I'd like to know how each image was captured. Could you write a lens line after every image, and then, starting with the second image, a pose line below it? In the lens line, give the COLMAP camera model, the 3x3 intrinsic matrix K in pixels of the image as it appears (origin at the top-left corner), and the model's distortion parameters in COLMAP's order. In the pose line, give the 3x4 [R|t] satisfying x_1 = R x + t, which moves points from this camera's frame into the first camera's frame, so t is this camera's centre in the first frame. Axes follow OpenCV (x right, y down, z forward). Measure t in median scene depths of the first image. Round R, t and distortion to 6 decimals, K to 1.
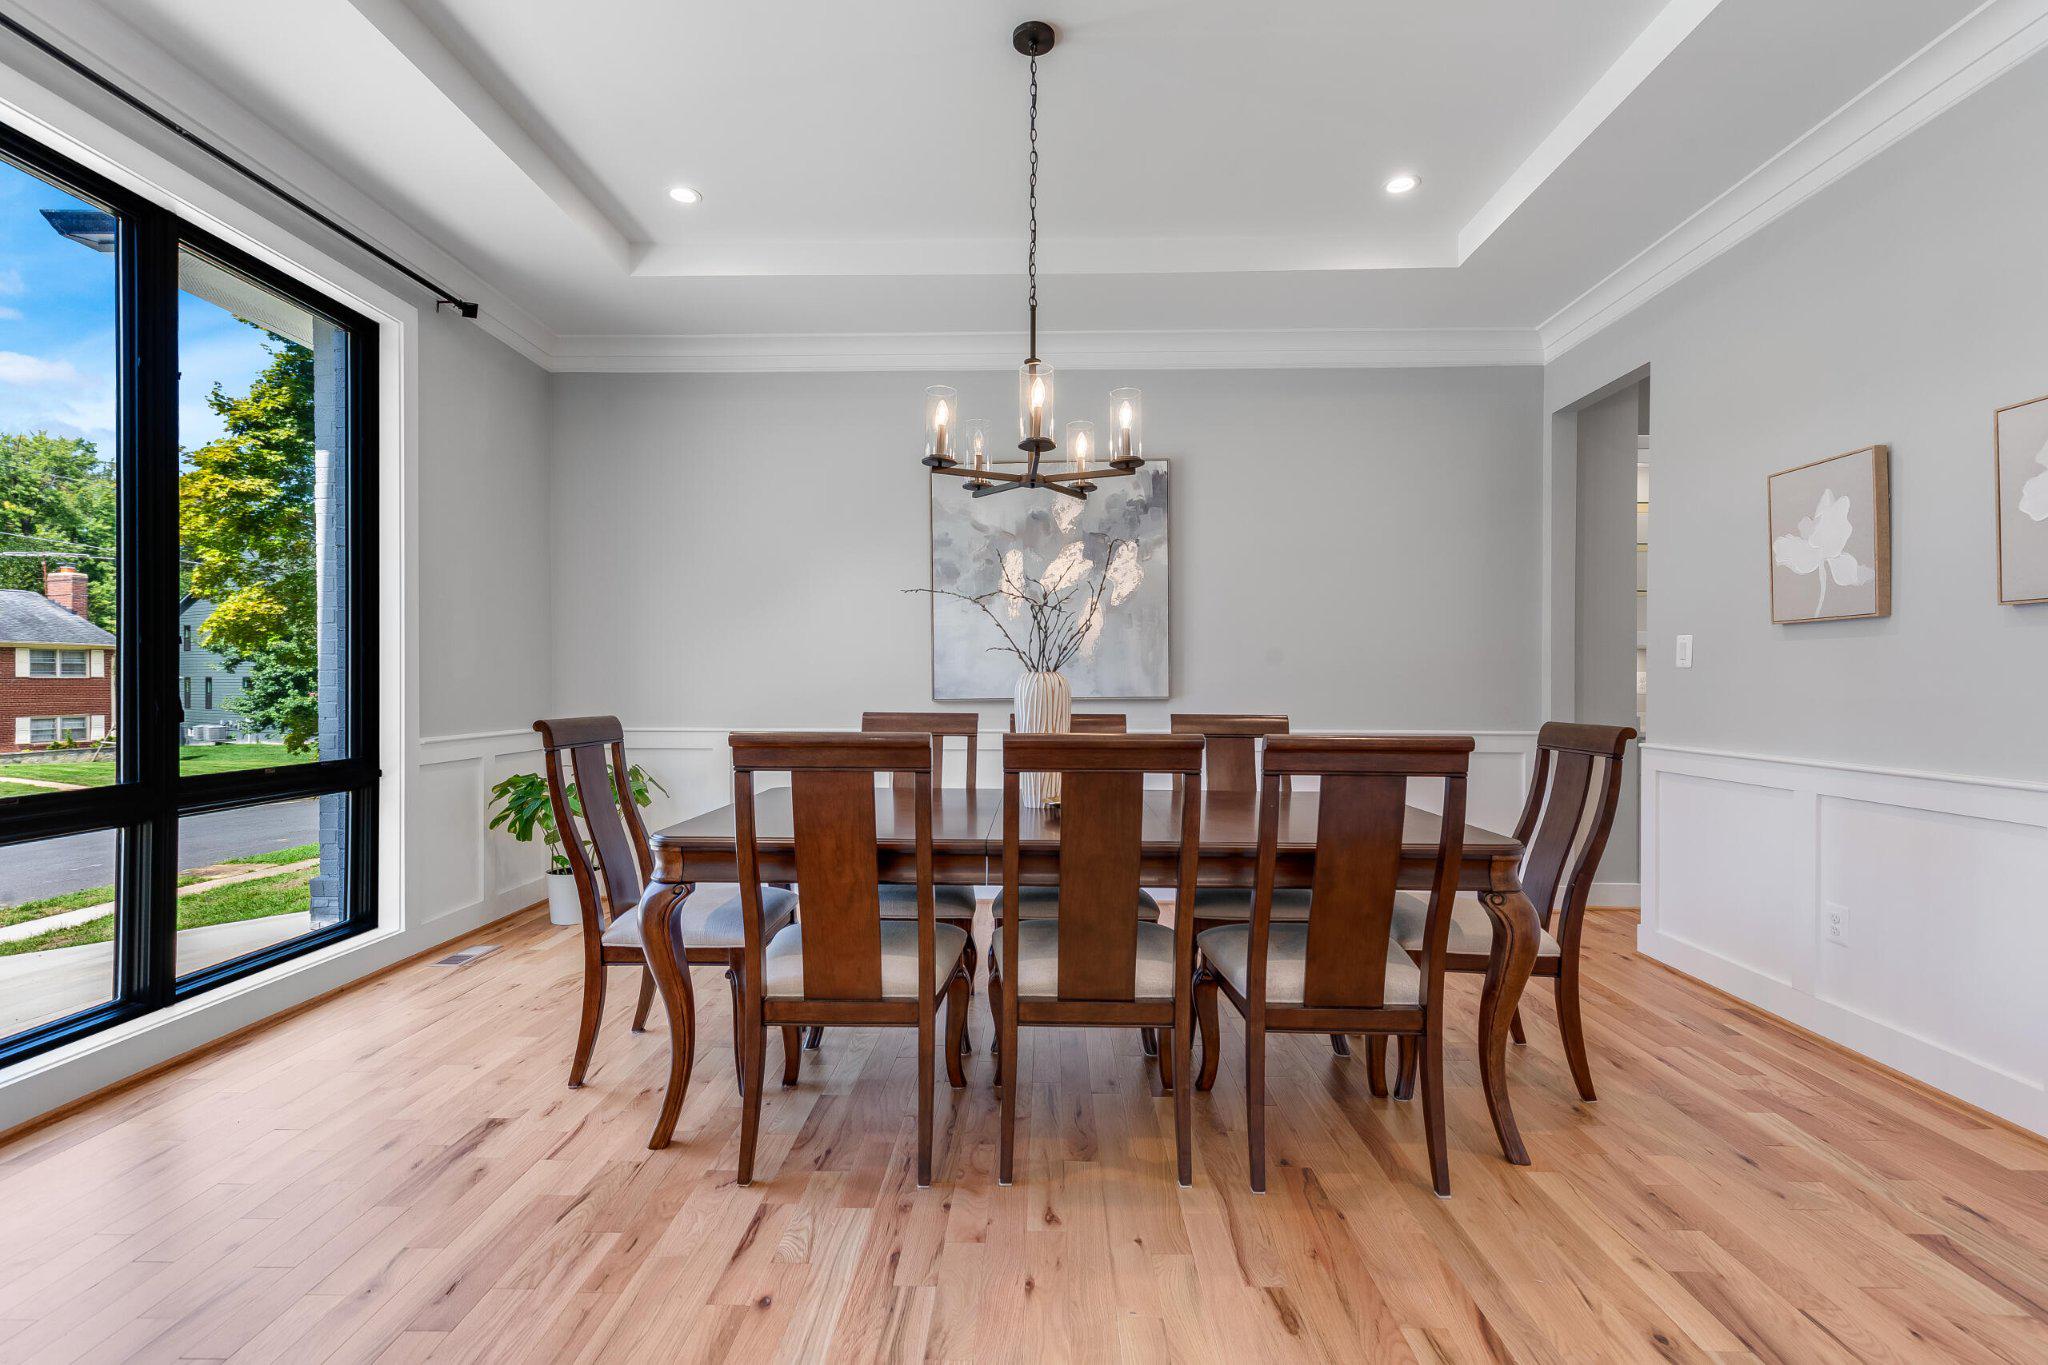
lens RADIAL K [[907.8, 0, 1017.3], [0, 907.8, 676.6], [0, 0, 1]] dist [0.001078, 0.000083]
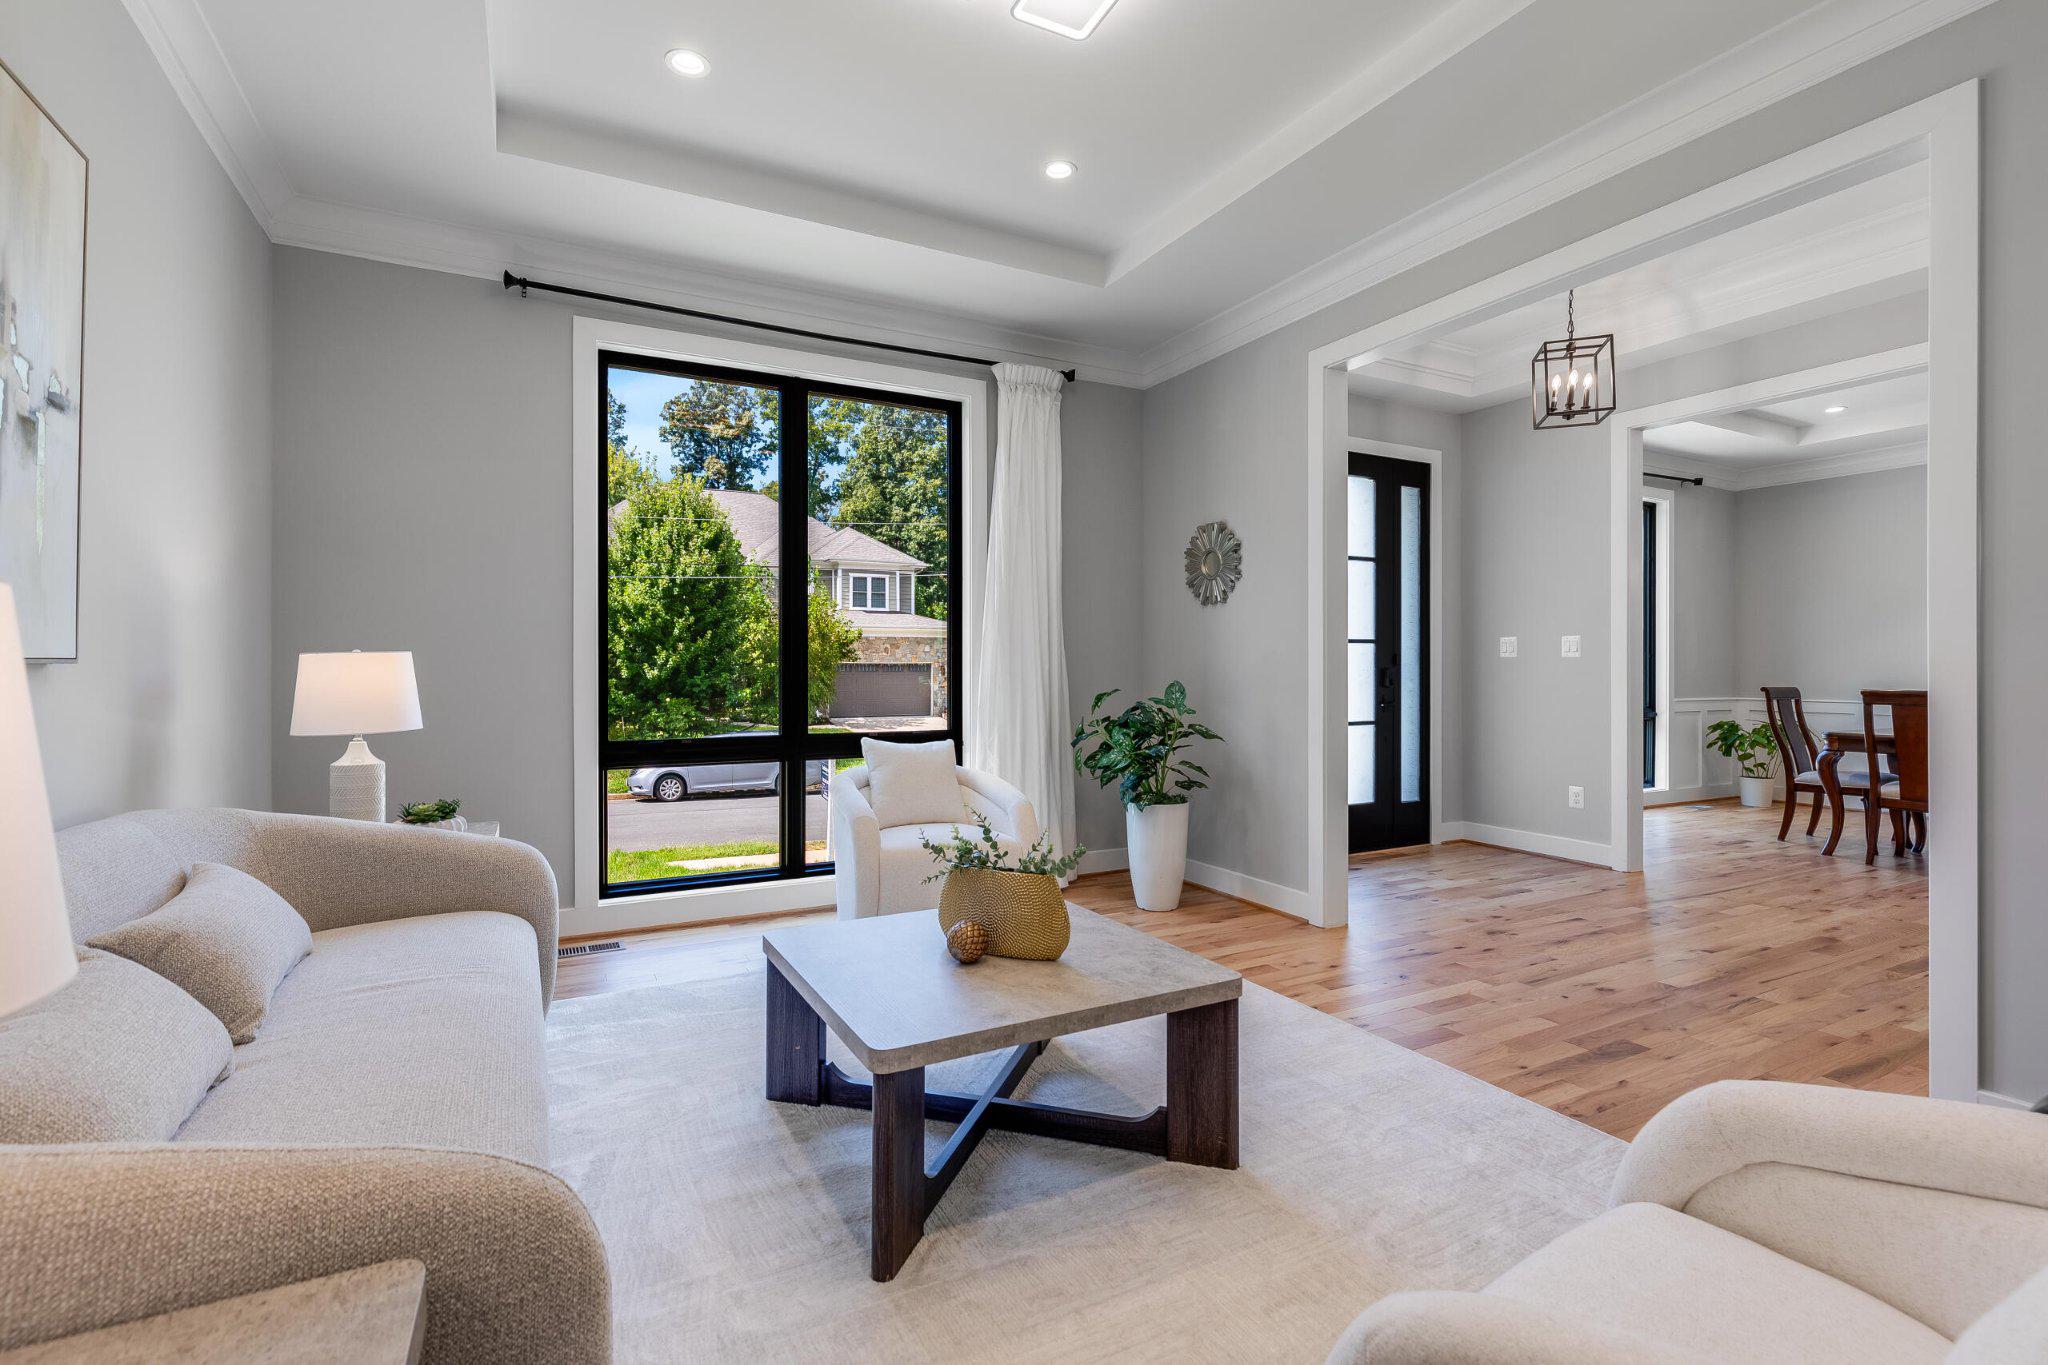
lens RADIAL K [[936.2, 0, 1023.8], [0, 936.2, 674.3], [0, 0, 1]] dist [0.000118, -0.000053]
pose [[0.495030, 0.003501, -0.868869, 0.667837], [0.002088, 0.999984, 0.005218, -0.003185], [0.868873, -0.004397, 0.495015, -1.951417]]
